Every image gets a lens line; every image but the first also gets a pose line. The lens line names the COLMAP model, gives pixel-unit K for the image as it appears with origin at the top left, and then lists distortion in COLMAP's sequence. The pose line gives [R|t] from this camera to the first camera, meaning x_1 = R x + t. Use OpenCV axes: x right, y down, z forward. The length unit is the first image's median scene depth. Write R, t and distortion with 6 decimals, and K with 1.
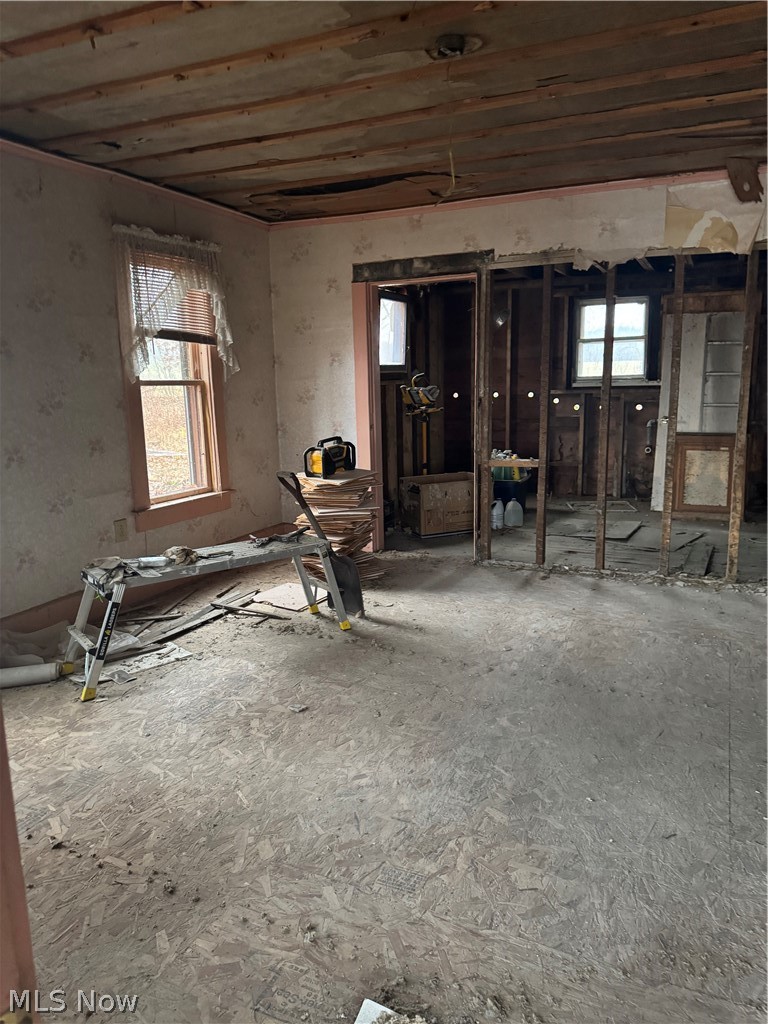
lens RADIAL K [[729.6, 0, 389.2], [0, 729.6, 511.0], [0, 0, 1]] dist [0.060575, -0.055313]
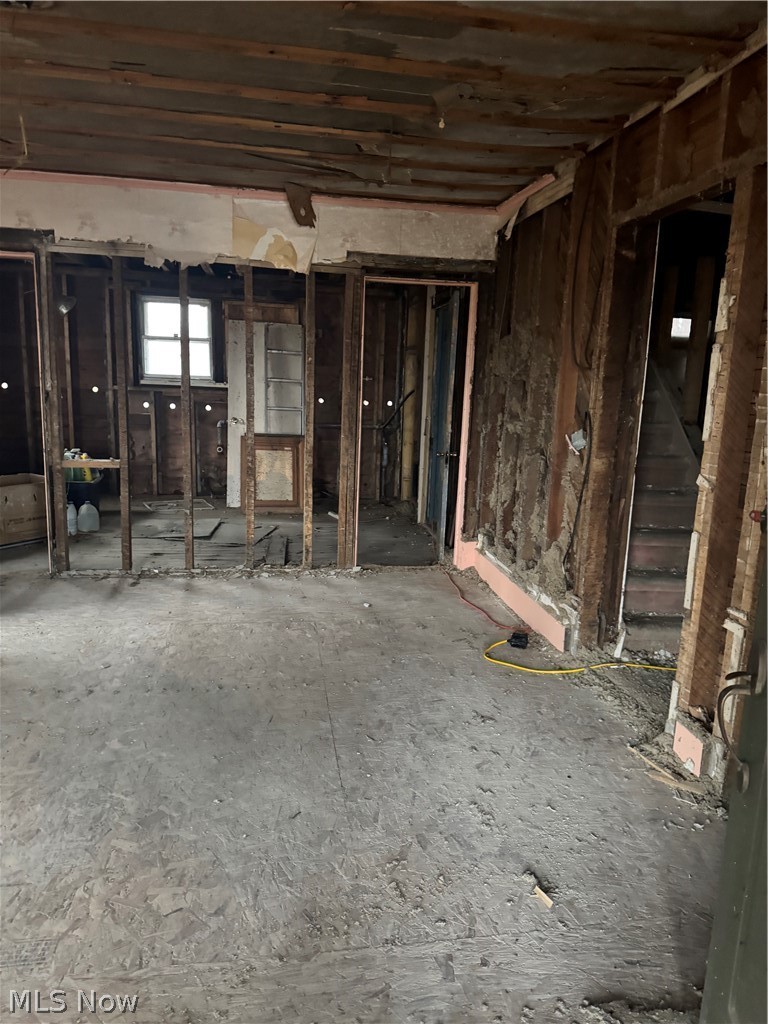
lens RADIAL K [[729.6, 0, 386.3], [0, 729.6, 510.2], [0, 0, 1]] dist [0.060575, -0.055313]
pose [[0.838287, -0.050983, 0.542841, -0.033775], [0.049752, 0.998618, 0.016959, -0.005750], [-0.542955, 0.012791, 0.839664, 0.015243]]
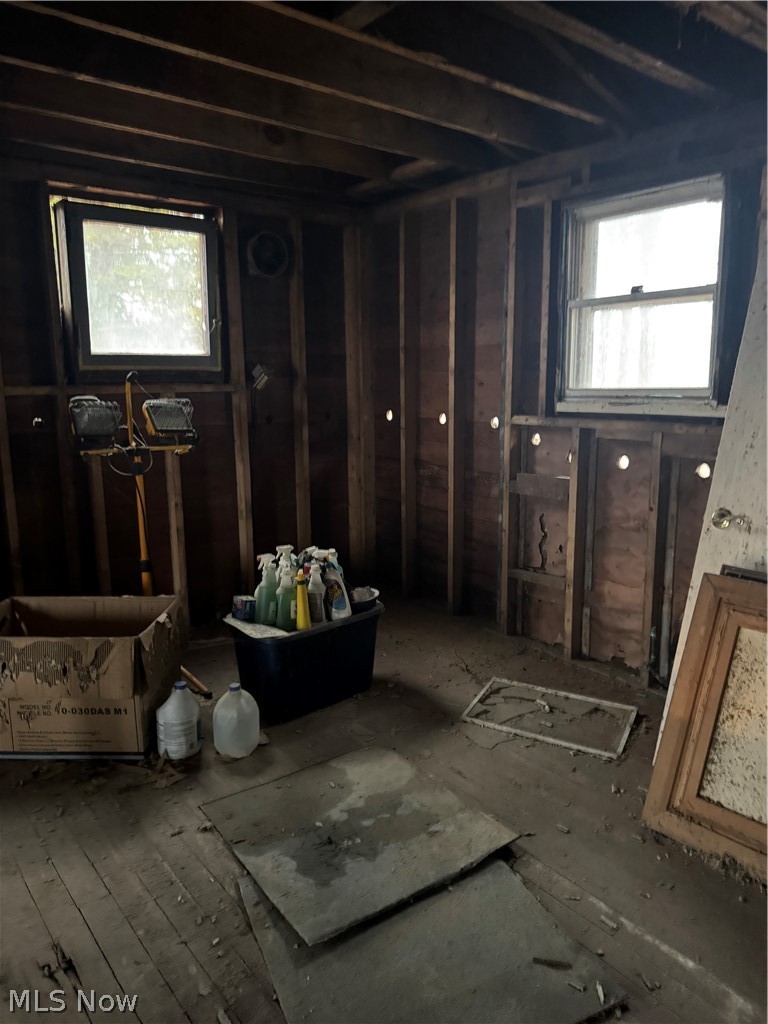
lens RADIAL K [[729.6, 0, 384.9], [0, 729.6, 508.5], [0, 0, 1]] dist [0.060575, -0.055313]
pose [[0.894294, 0.091116, -0.438106, 0.829566], [-0.089865, 0.995673, 0.023639, -0.263160], [0.438364, 0.018230, 0.898613, 1.315414]]
